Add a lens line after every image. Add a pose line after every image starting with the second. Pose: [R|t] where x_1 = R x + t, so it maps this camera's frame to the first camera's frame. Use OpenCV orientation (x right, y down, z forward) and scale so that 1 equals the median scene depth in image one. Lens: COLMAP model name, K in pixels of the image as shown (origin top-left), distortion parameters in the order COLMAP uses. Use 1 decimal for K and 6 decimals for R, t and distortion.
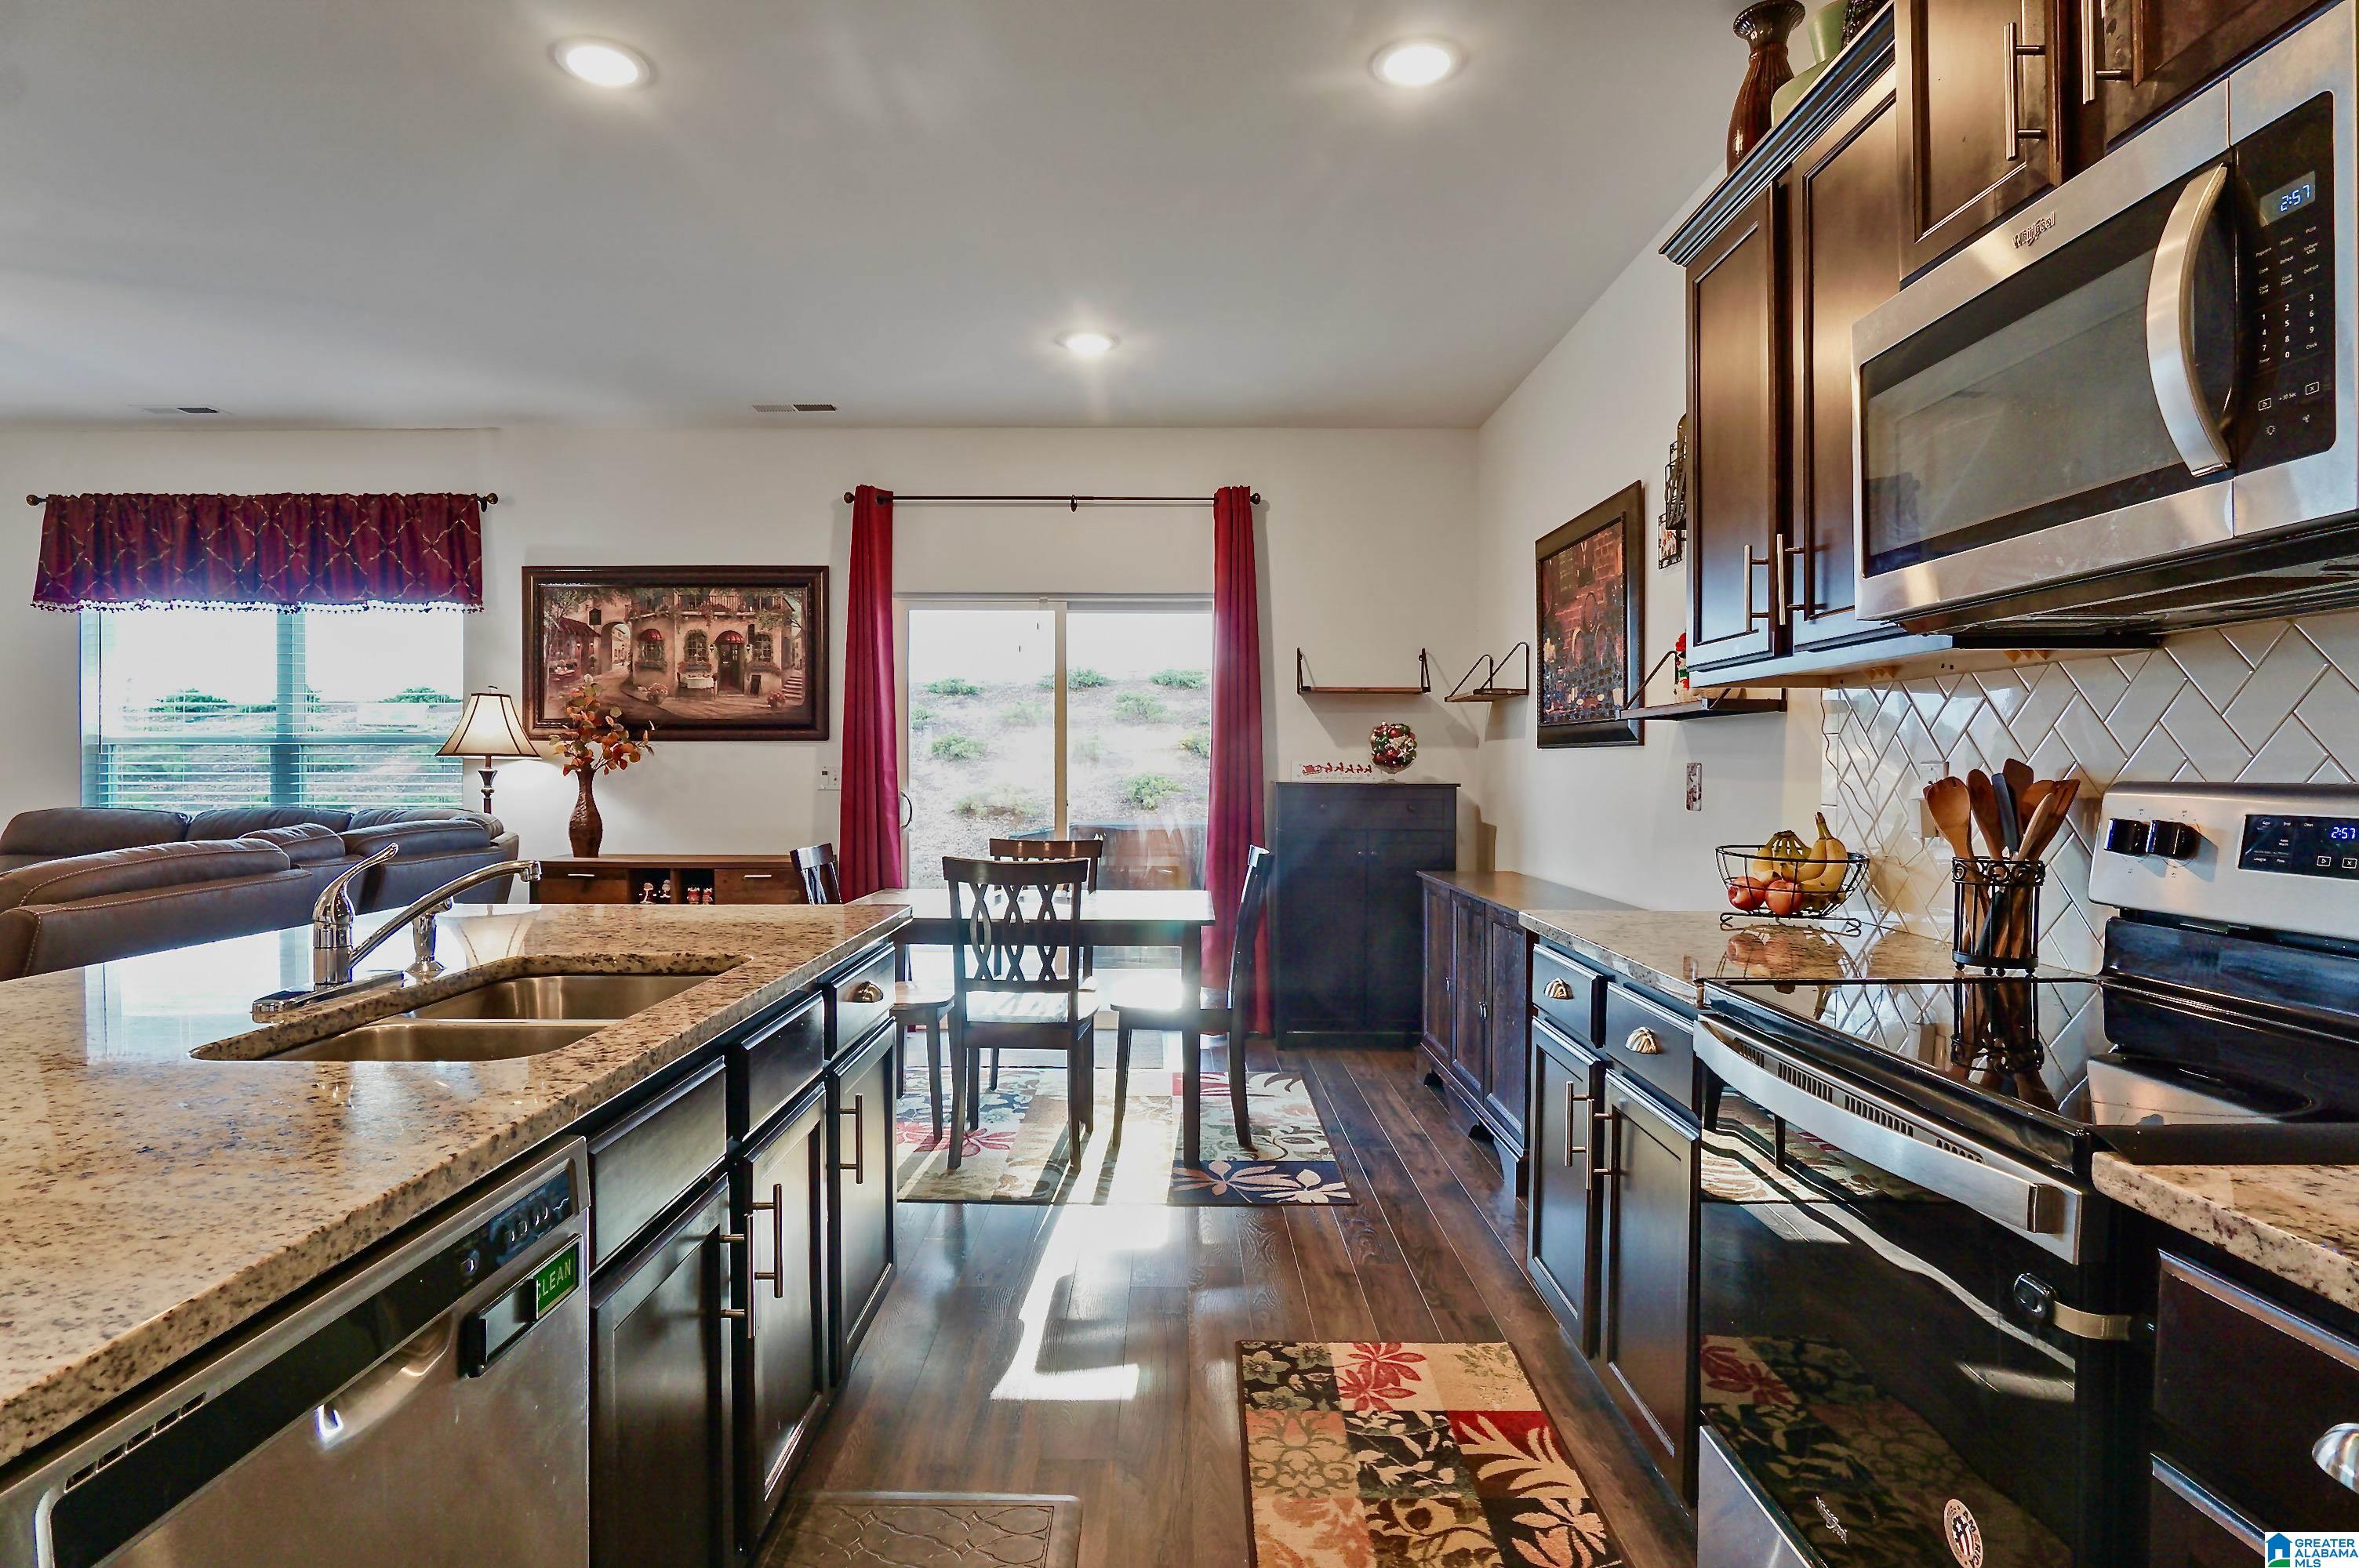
lens RADIAL K [[1267.7, 0, 1179.1], [0, 1267.7, 780.9], [0, 0, 1]] dist [-0.036180, 0.010670]
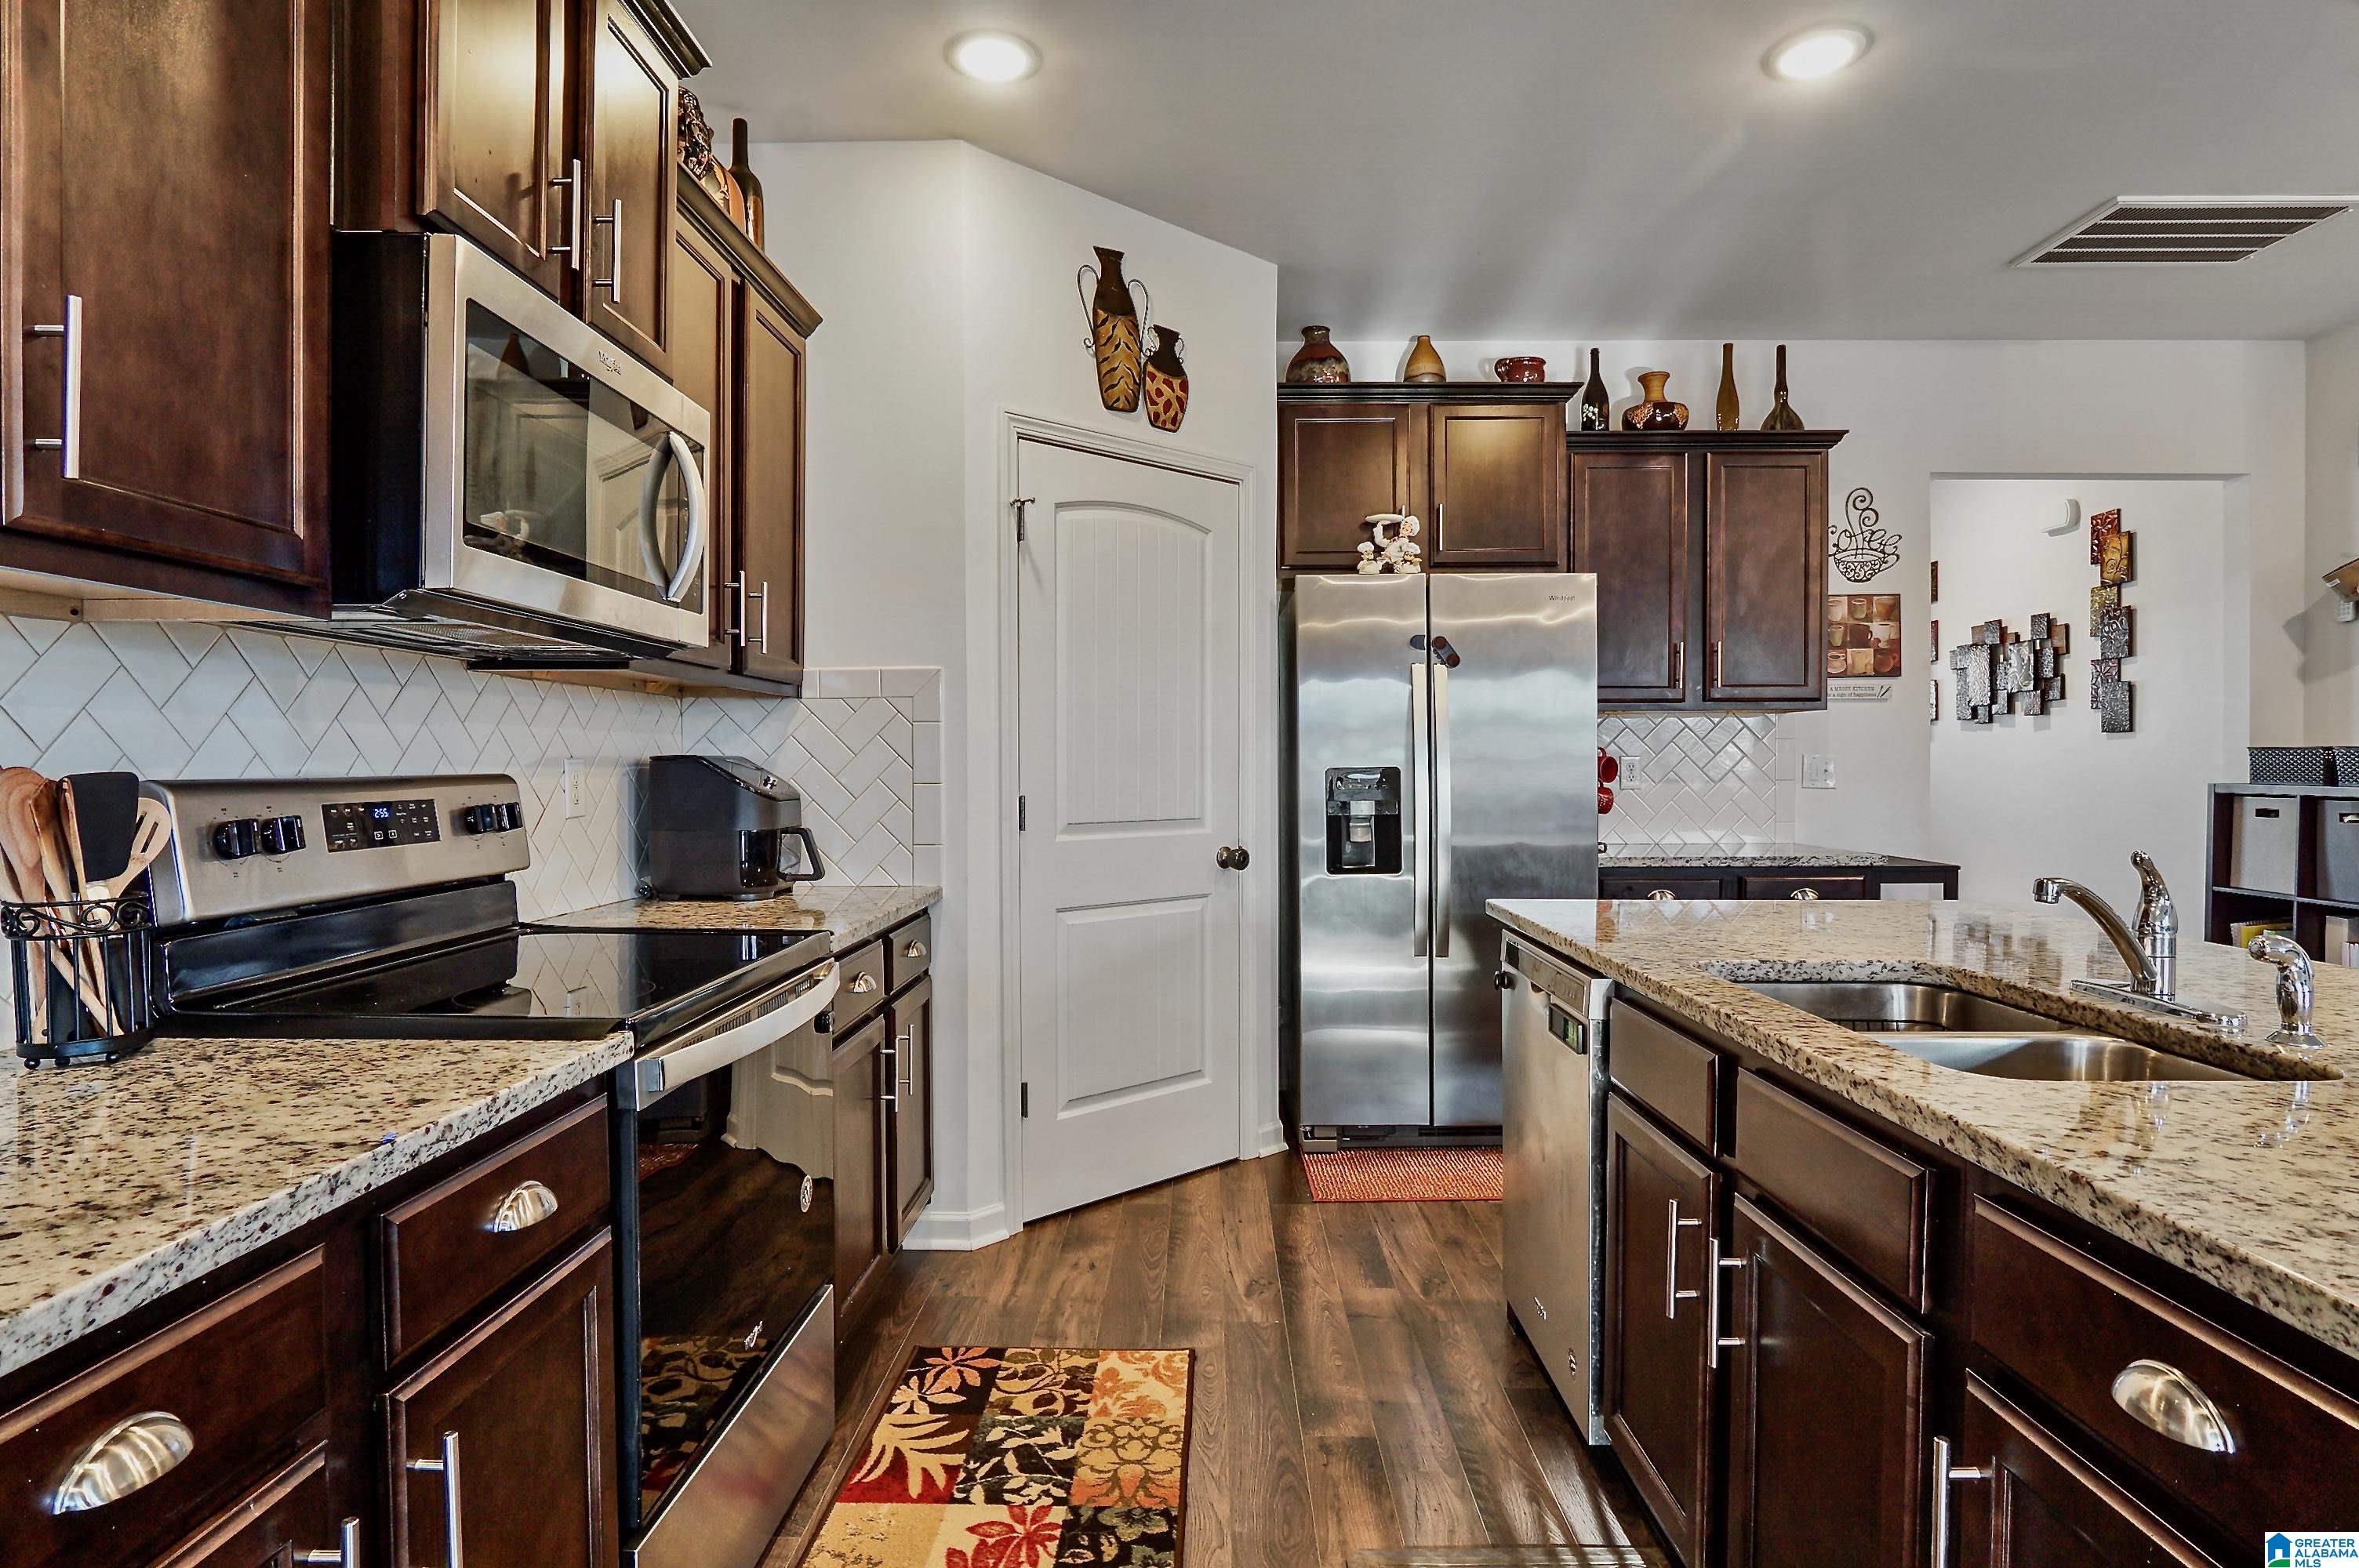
lens RADIAL K [[1267.7, 0, 1176.6], [0, 1267.7, 788.4], [0, 0, 1]] dist [-0.036180, 0.010670]
pose [[-0.999765, -0.000510, 0.021653, 0.010963], [0.000124, 0.999571, 0.029277, -0.005830], [-0.021658, 0.029272, -0.999337, 0.564434]]
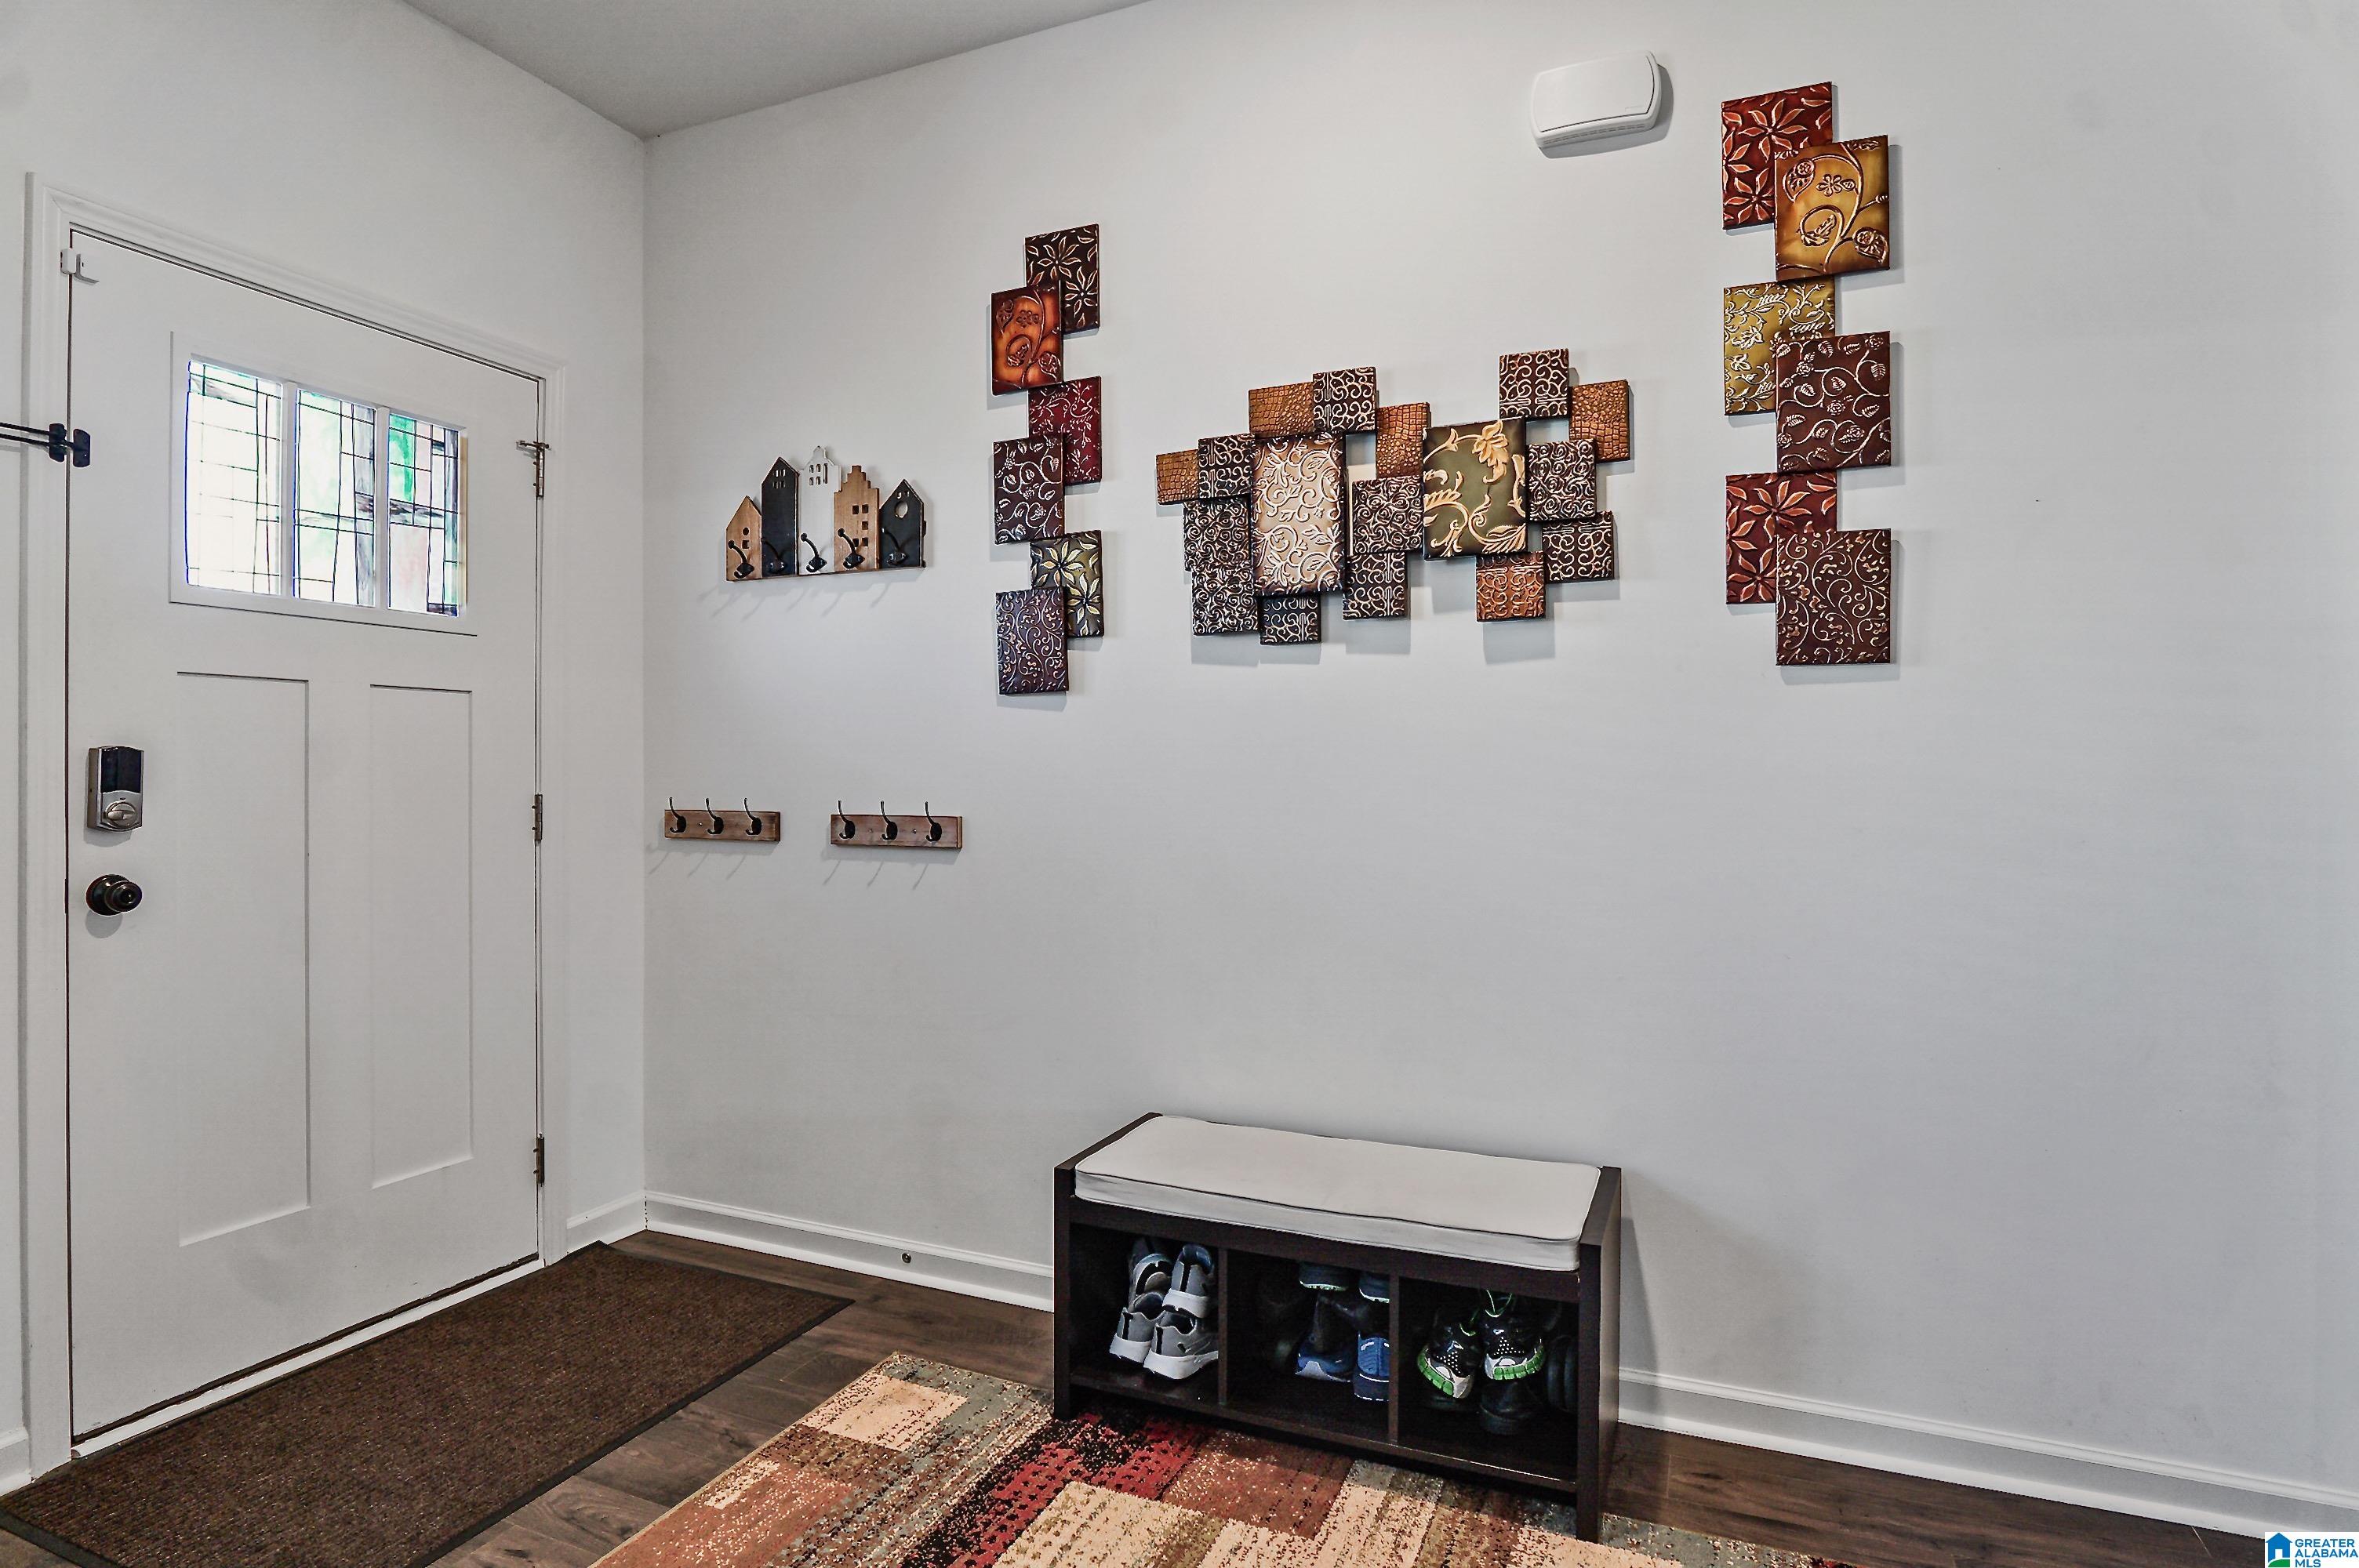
lens RADIAL K [[1267.7, 0, 1176.7], [0, 1267.7, 772.9], [0, 0, 1]] dist [-0.036180, 0.010670]
pose [[-0.404053, 0.000360, -0.914736, -0.282021], [-0.011303, 0.999922, 0.005386, 0.011315], [0.914666, 0.012515, -0.404017, -0.452748]]
